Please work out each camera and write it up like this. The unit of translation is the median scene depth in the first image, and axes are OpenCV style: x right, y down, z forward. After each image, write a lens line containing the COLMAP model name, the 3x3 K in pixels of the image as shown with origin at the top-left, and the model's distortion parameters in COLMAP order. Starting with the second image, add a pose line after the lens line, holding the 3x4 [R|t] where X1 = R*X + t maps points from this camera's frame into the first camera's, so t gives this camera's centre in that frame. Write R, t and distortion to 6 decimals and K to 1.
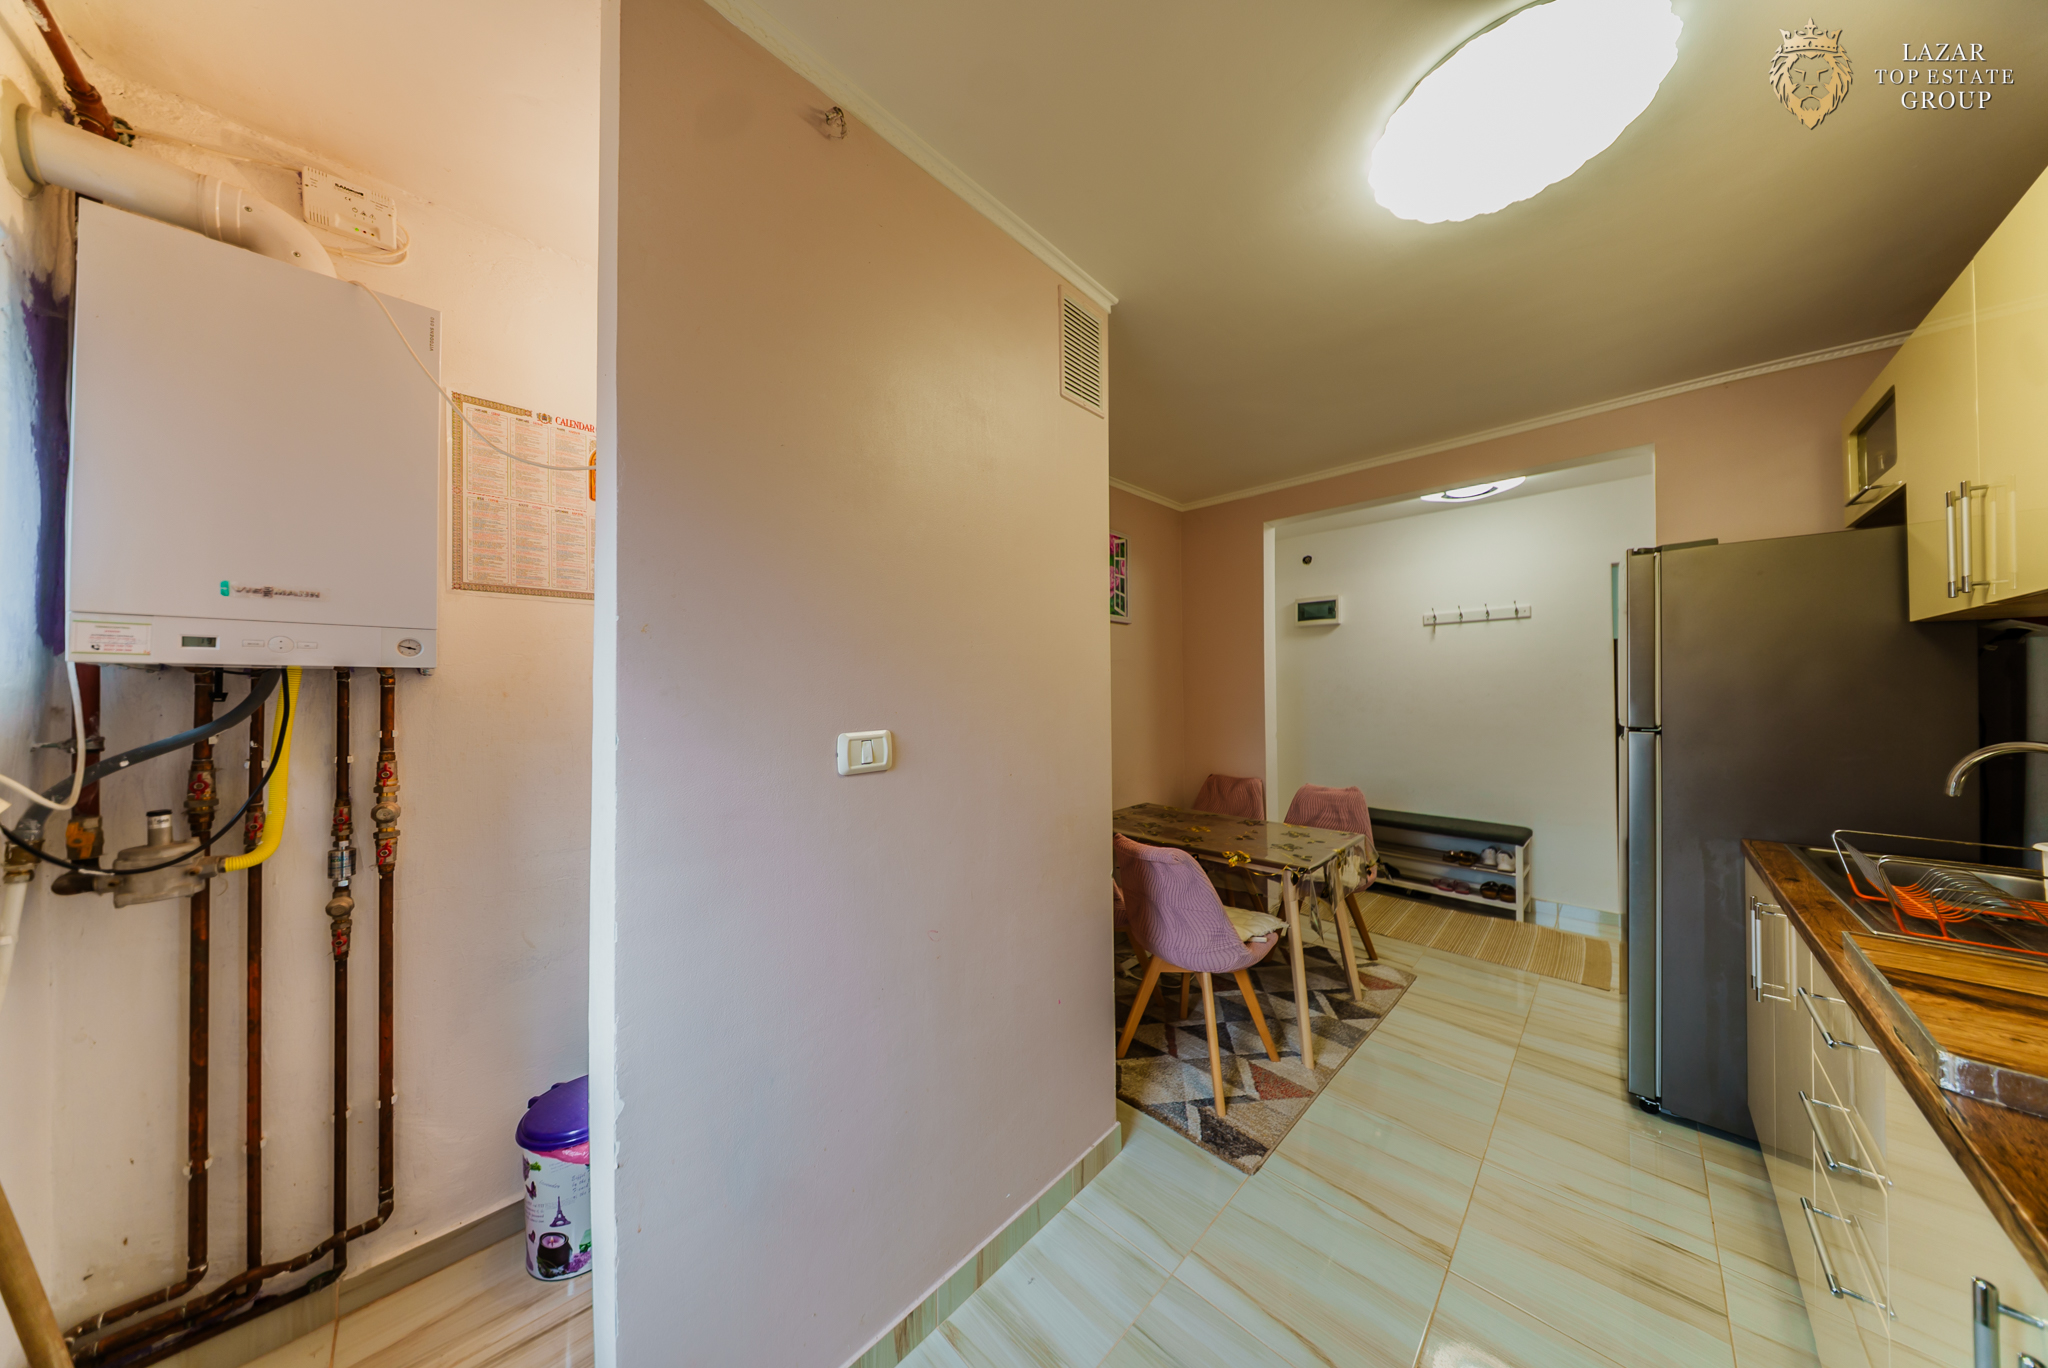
lens RADIAL K [[599.8, 0, 1016.6], [0, 599.8, 686.8], [0, 0, 1]] dist [-0.000238, -0.000032]
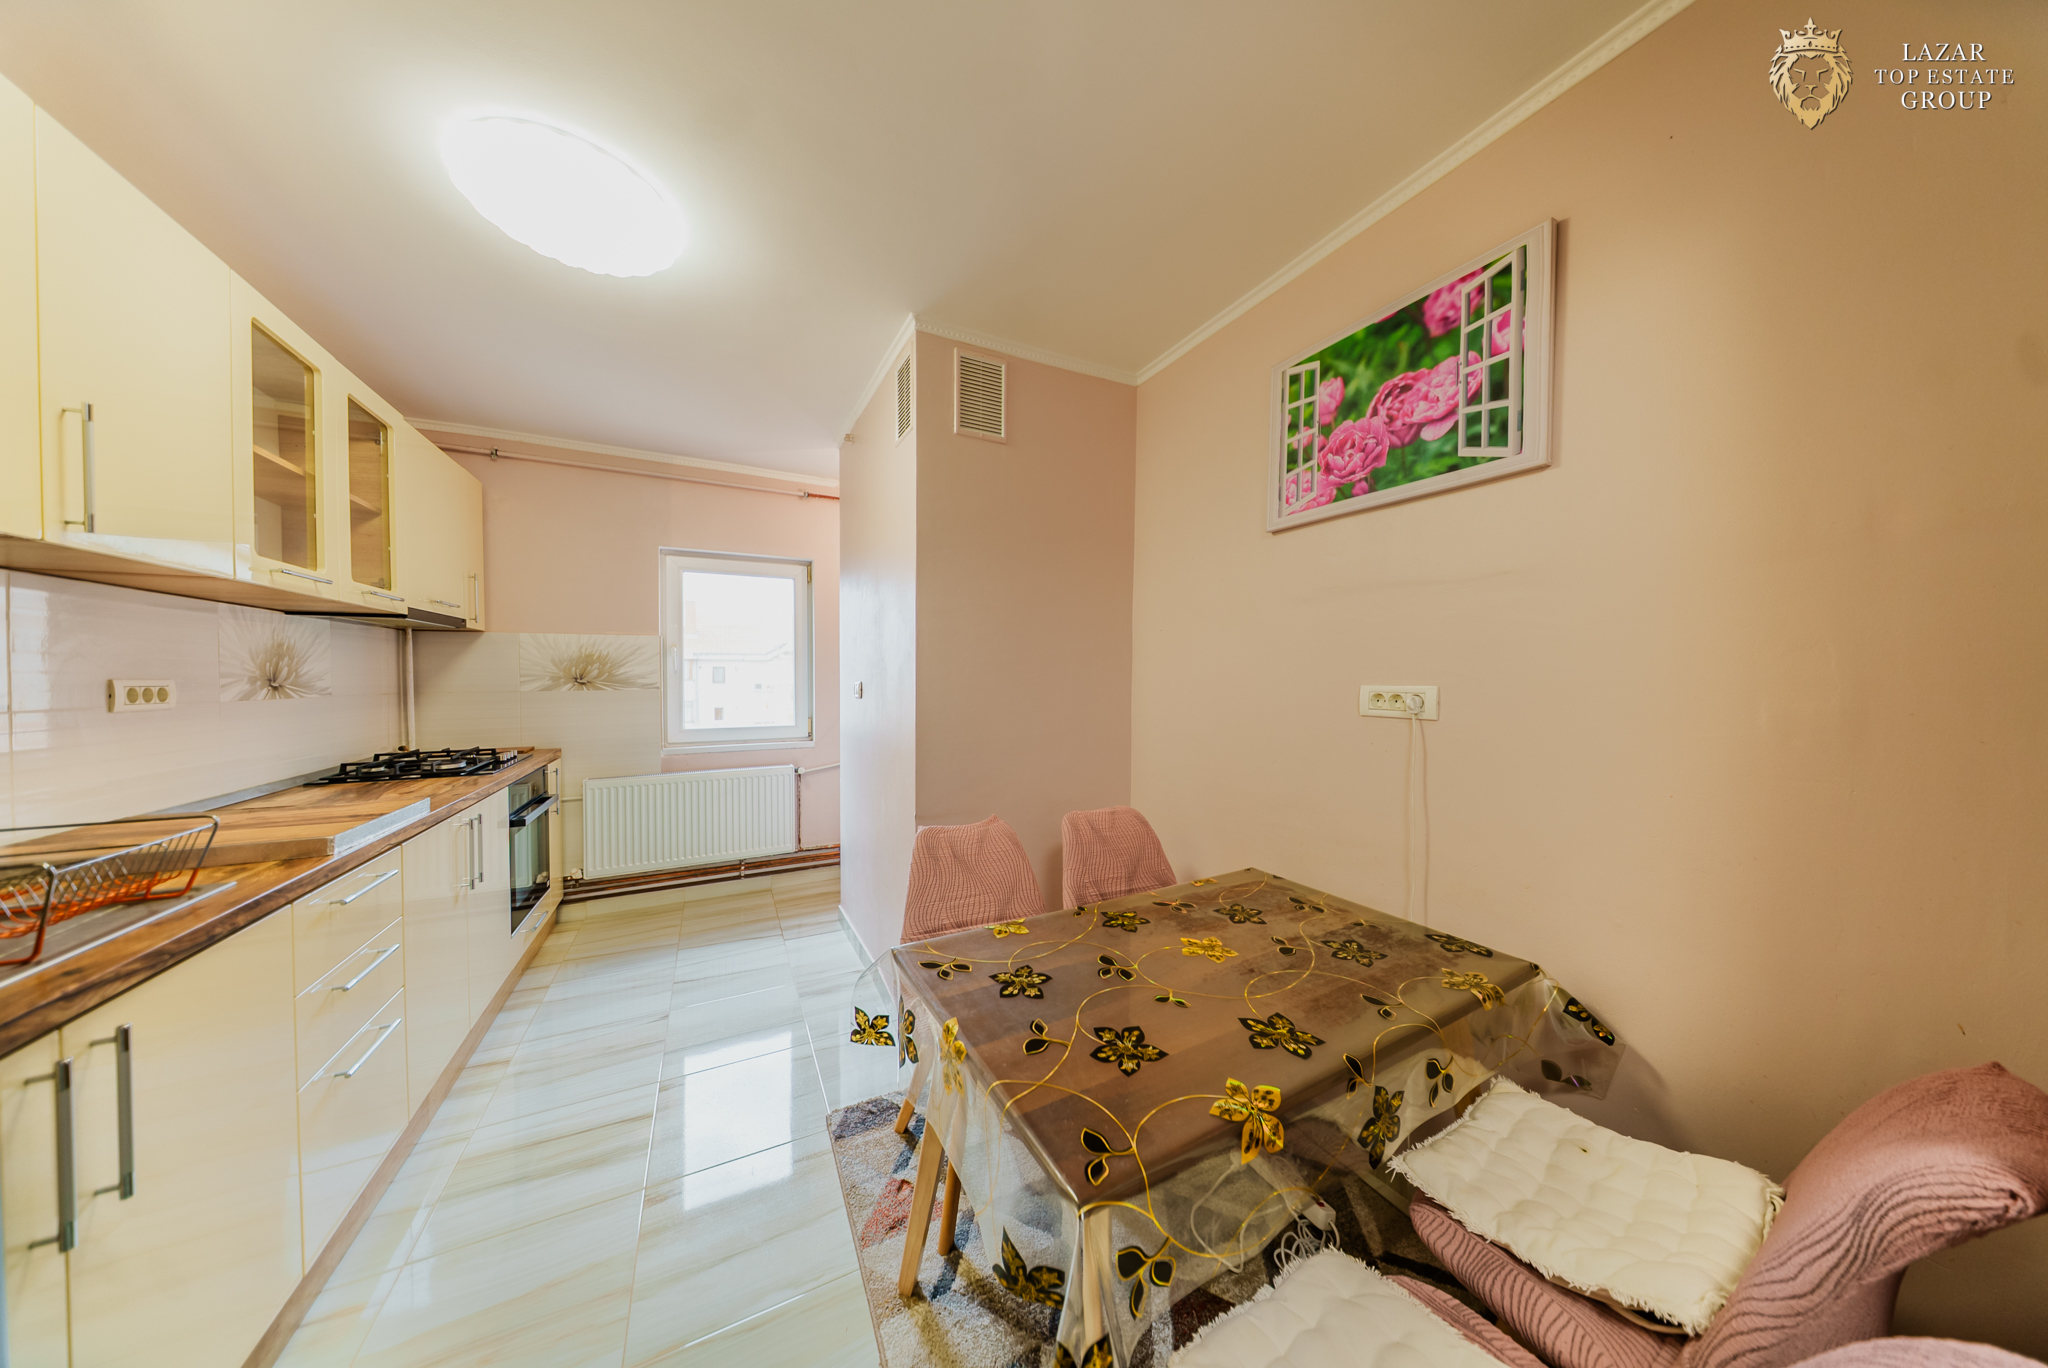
lens RADIAL K [[599.8, 0, 1016.6], [0, 599.8, 686.8], [0, 0, 1]] dist [-0.000238, -0.000032]
pose [[-0.301676, 0.020692, -0.953186, 0.649505], [0.006166, 0.999786, 0.019753, 0.019251], [0.953391, 0.000082, -0.301739, 0.827723]]
